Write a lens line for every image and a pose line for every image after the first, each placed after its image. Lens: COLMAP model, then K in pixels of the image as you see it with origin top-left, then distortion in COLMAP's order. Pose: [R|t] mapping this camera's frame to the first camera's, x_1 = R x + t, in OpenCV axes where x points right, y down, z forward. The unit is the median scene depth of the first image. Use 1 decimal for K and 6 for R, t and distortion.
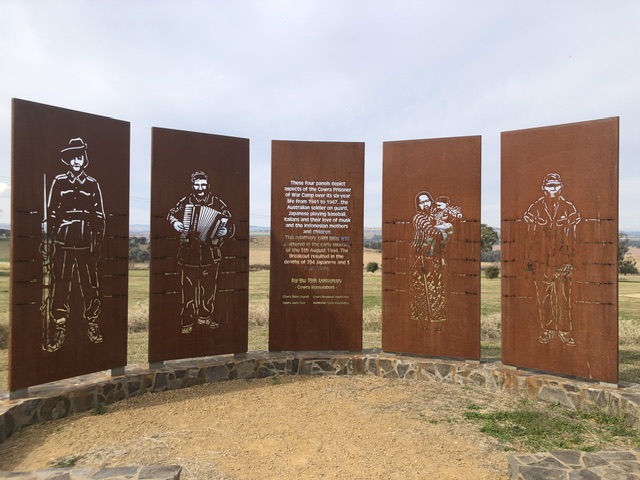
lens RADIAL K [[522.9, 0, 321.6], [0, 522.9, 238.8], [0, 0, 1]] dist [0.009085, -0.035323]
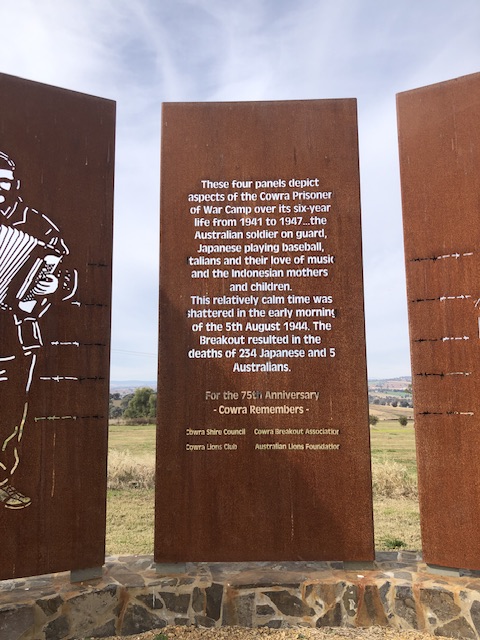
lens RADIAL K [[522.9, 0, 237.3], [0, 522.9, 320.7], [0, 0, 1]] dist [0.009085, -0.035323]
pose [[0.995943, -0.030576, -0.084629, 0.009032], [0.019069, 0.990855, -0.133576, 0.077201], [0.087940, 0.131421, 0.987418, 0.557625]]
